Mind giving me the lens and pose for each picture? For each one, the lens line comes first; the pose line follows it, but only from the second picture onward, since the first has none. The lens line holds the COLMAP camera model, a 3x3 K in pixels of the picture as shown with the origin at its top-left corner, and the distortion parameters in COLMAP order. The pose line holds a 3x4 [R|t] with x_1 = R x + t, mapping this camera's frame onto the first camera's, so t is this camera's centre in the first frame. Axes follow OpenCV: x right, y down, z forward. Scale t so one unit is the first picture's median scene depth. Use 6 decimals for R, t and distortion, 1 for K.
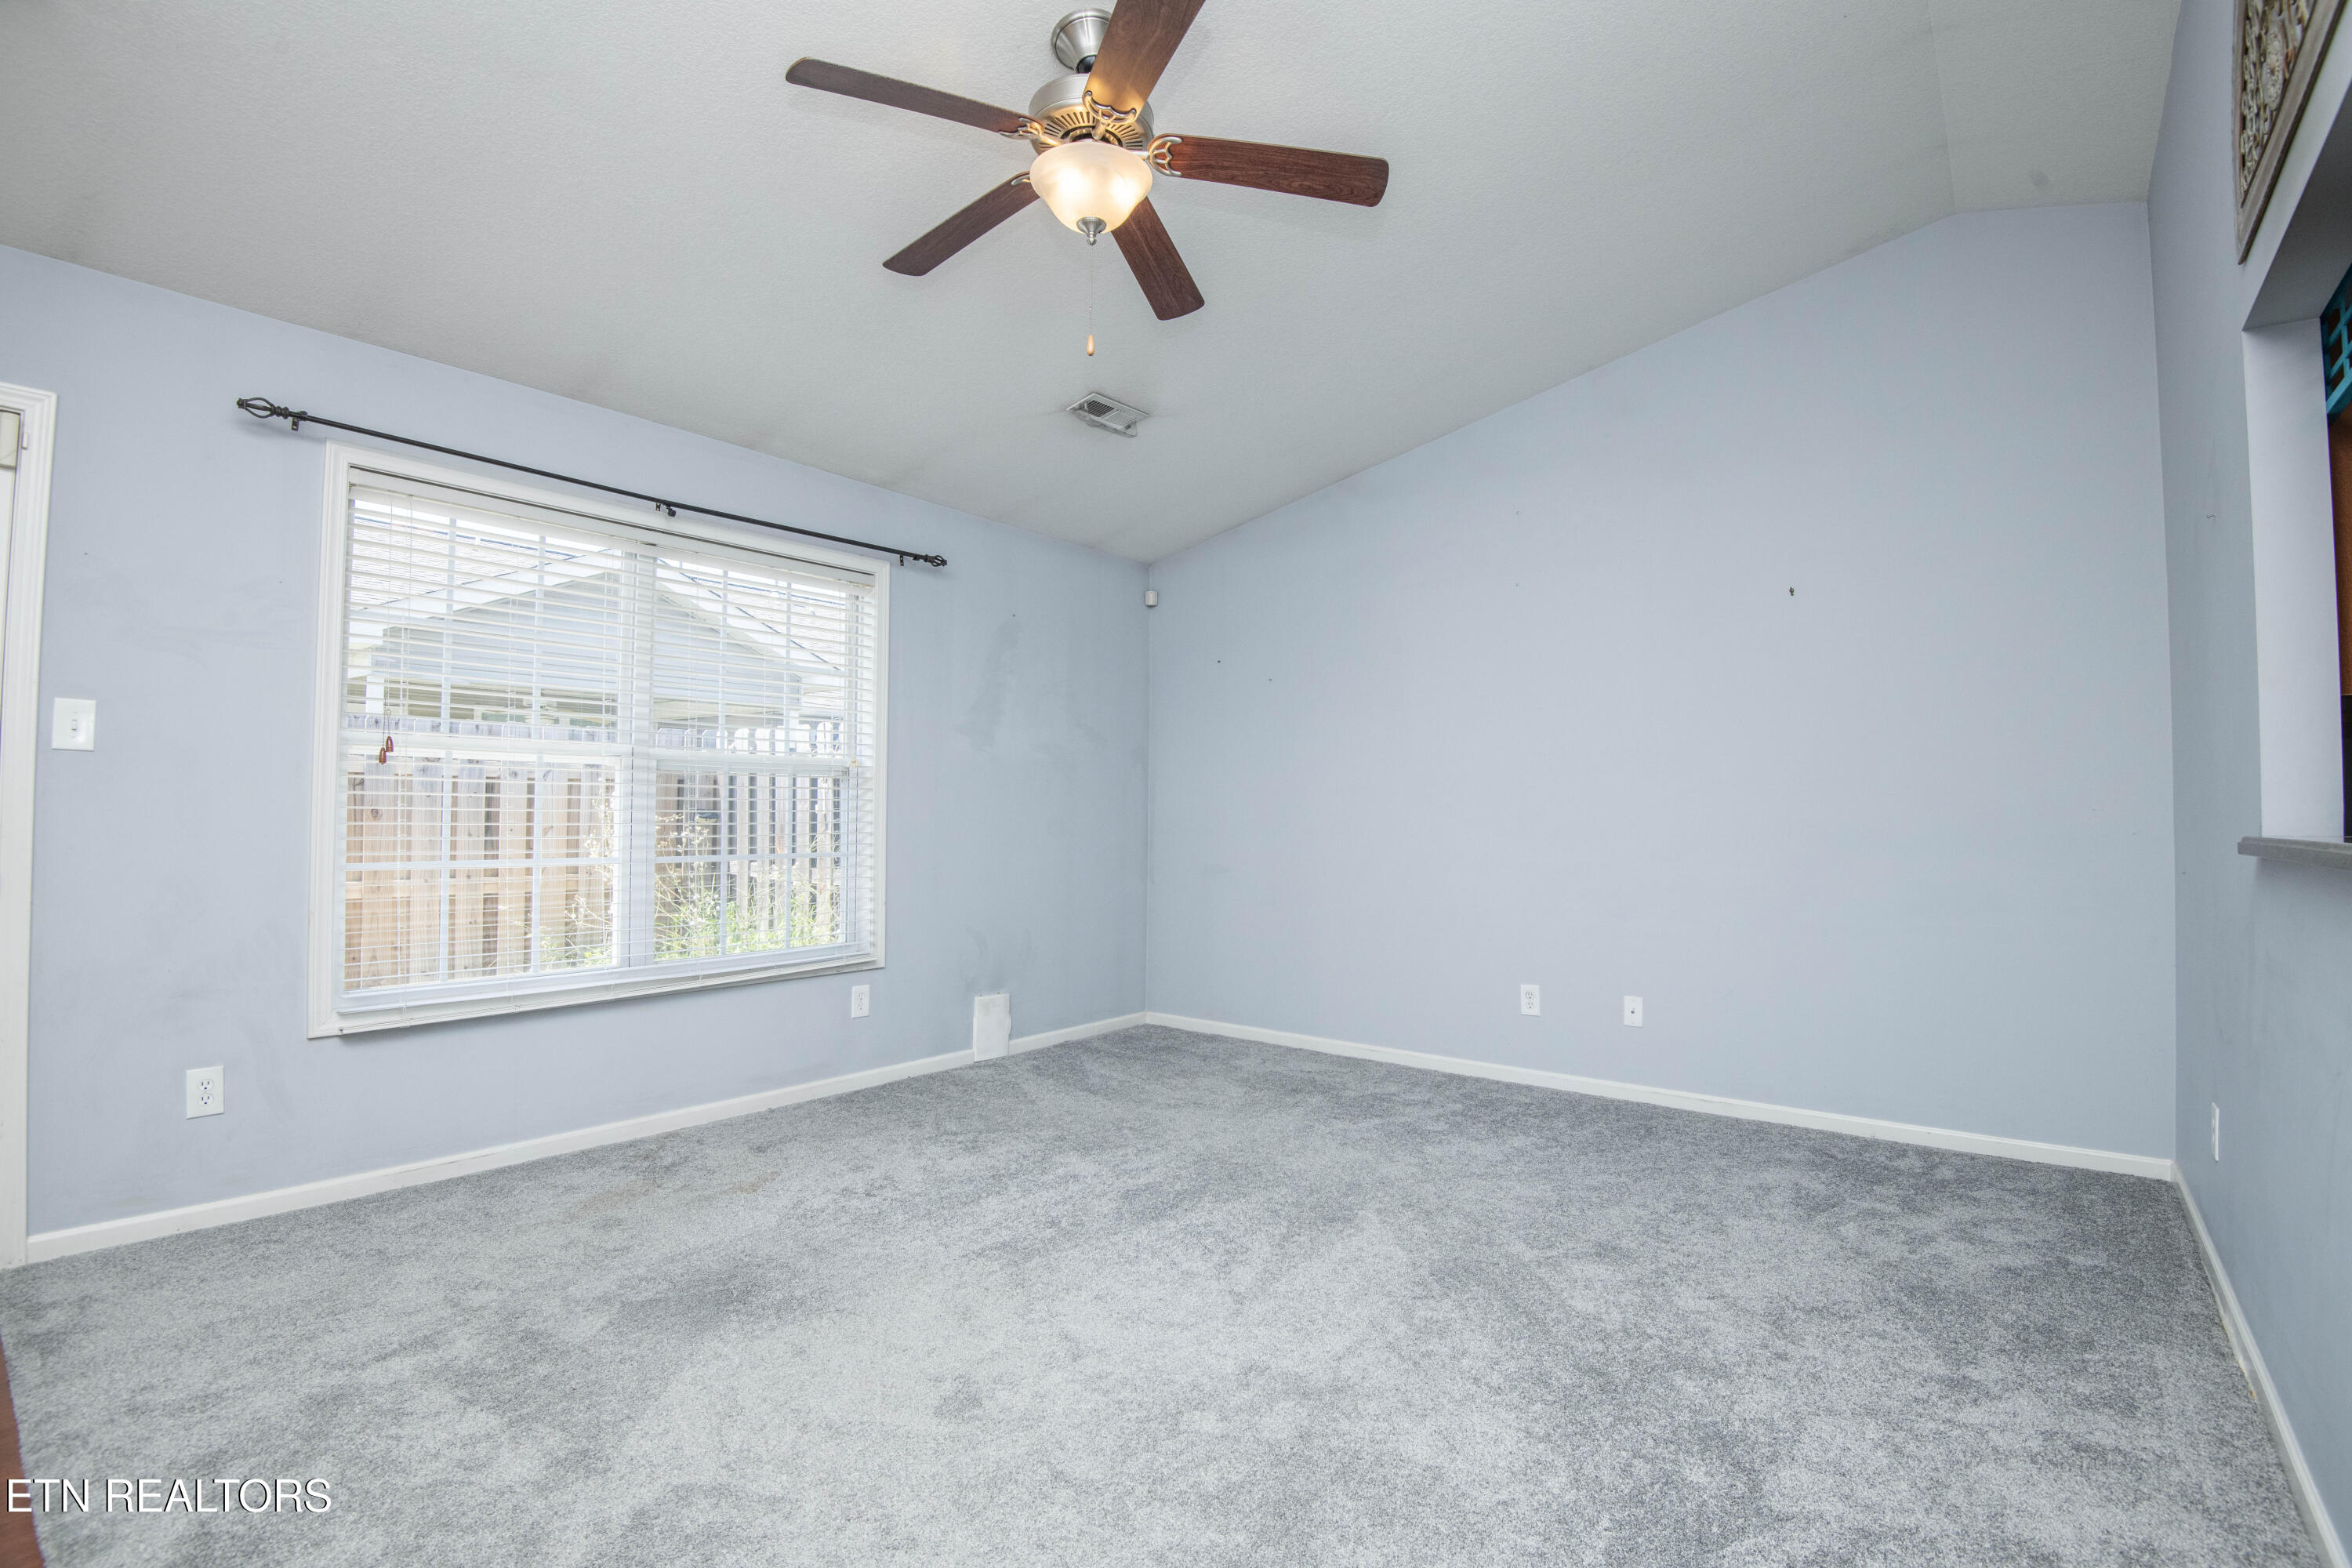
lens RADIAL K [[1080.6, 0, 1189.2], [0, 1080.6, 782.5], [0, 0, 1]] dist [-0.000630, -0.026152]
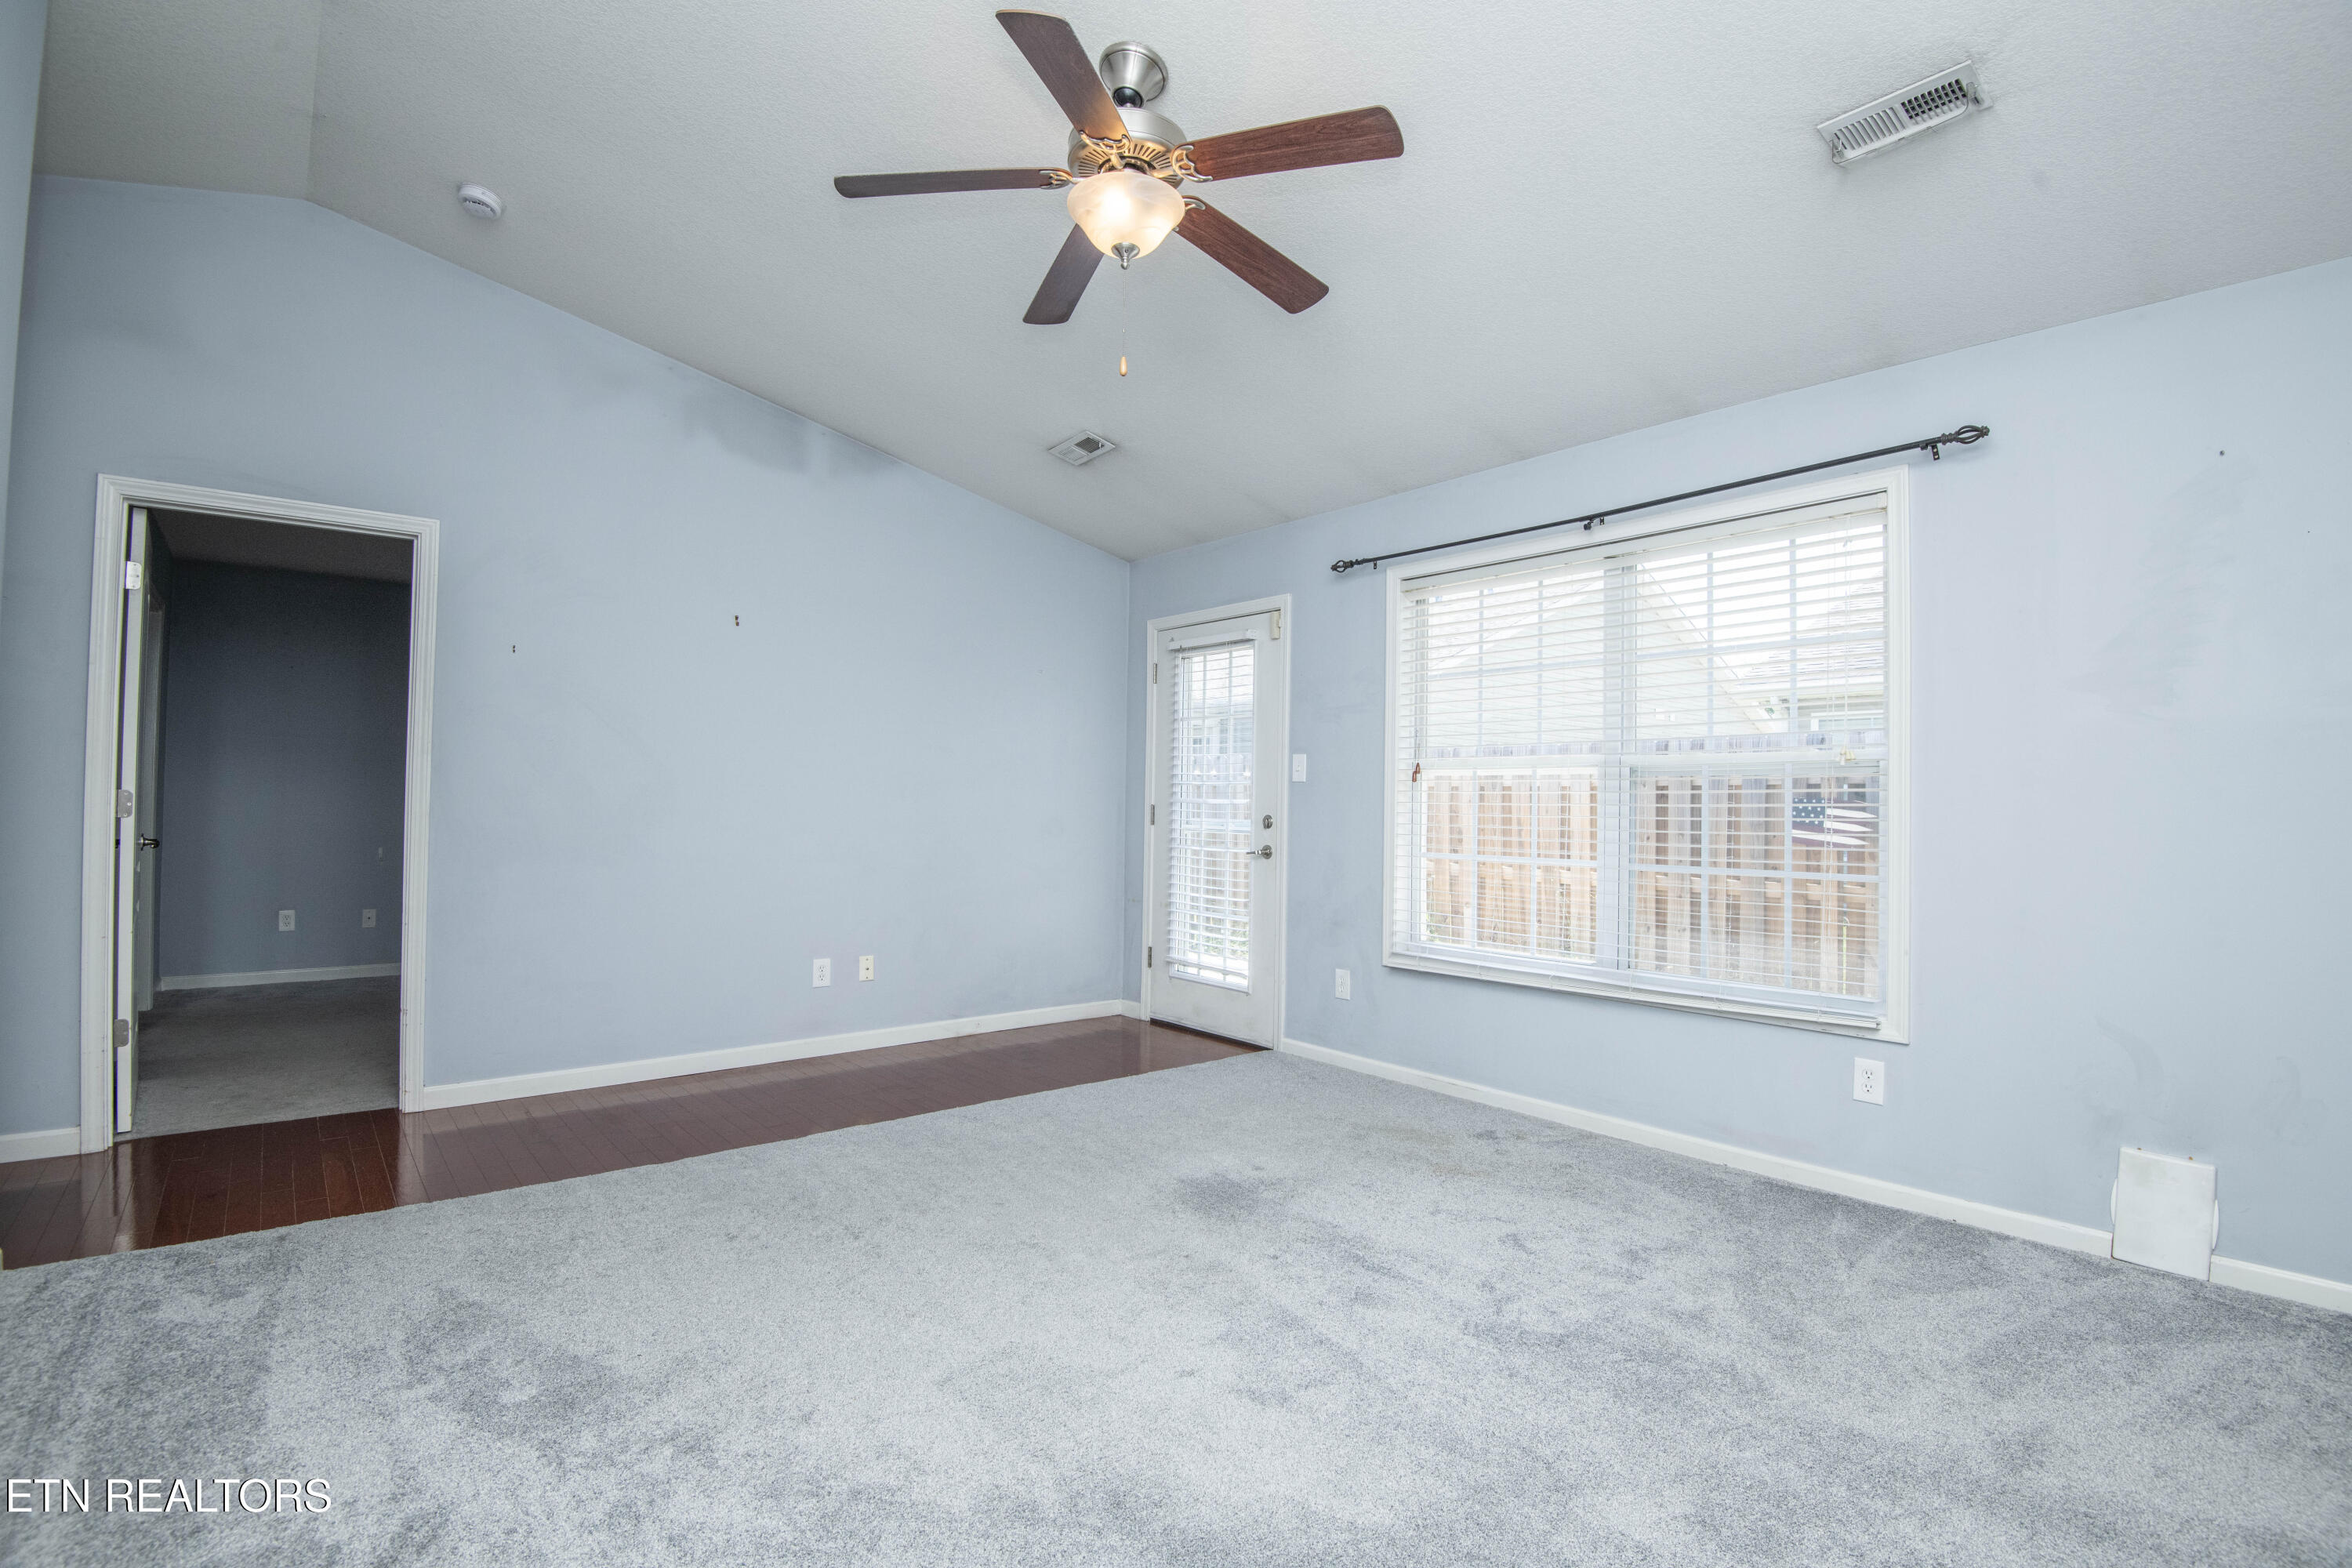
lens RADIAL K [[1084.6, 0, 1170.4], [0, 1084.6, 792.7], [0, 0, 1]] dist [0.001515, -0.026733]
pose [[-0.198923, -0.025321, -0.979688, 0.605365], [0.012349, 0.999522, -0.028341, 0.027115], [0.979937, -0.017735, -0.198515, 0.816473]]
